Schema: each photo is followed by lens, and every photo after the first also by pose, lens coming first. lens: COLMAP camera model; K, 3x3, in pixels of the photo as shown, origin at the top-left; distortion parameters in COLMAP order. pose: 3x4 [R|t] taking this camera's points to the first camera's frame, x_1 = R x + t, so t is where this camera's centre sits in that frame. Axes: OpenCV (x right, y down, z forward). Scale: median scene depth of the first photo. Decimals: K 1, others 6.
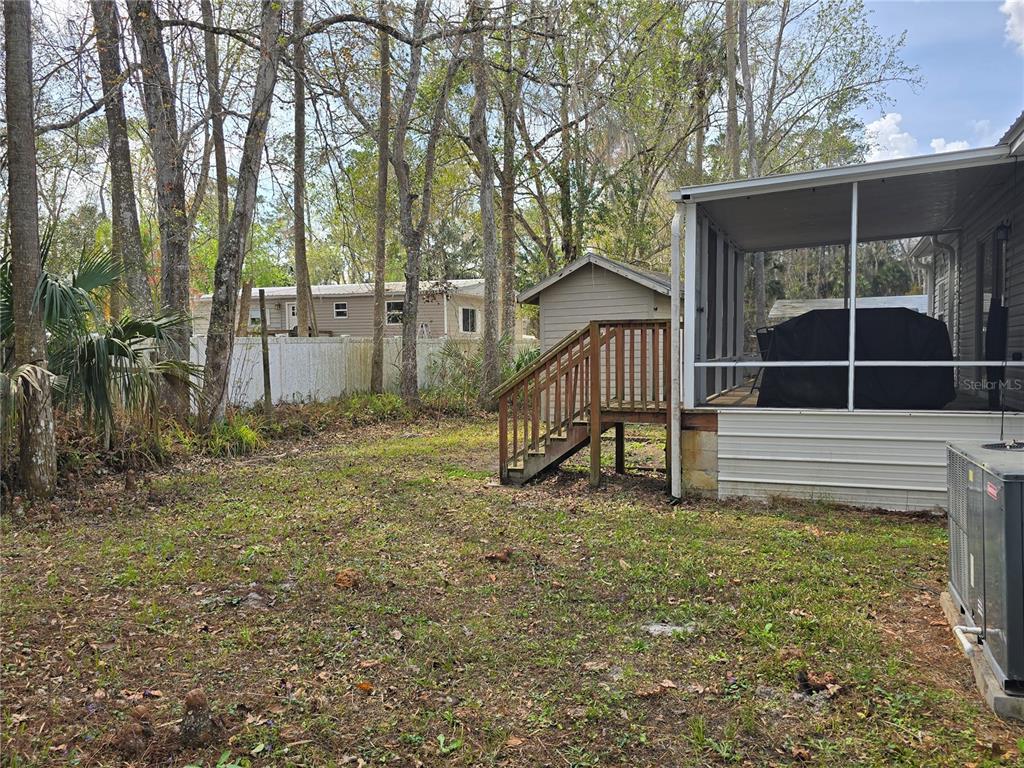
lens RADIAL K [[687.8, 0, 512.0], [0, 687.8, 384.0], [0, 0, 1]] dist [0.002839, 0.001093]
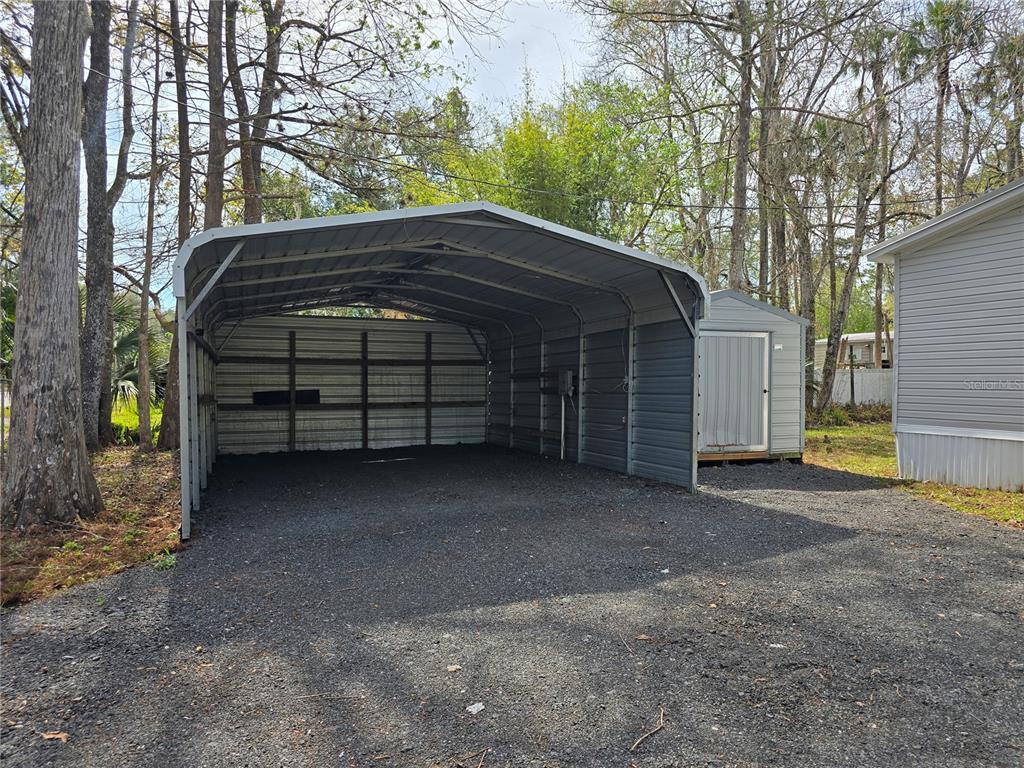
lens RADIAL K [[687.8, 0, 512.0], [0, 687.8, 384.0], [0, 0, 1]] dist [0.002839, 0.001093]
pose [[0.680748, 0.020276, -0.732237, 0.456066], [-0.043618, 0.998965, -0.012889, 0.045415], [0.731218, 0.040712, 0.680928, -1.136450]]
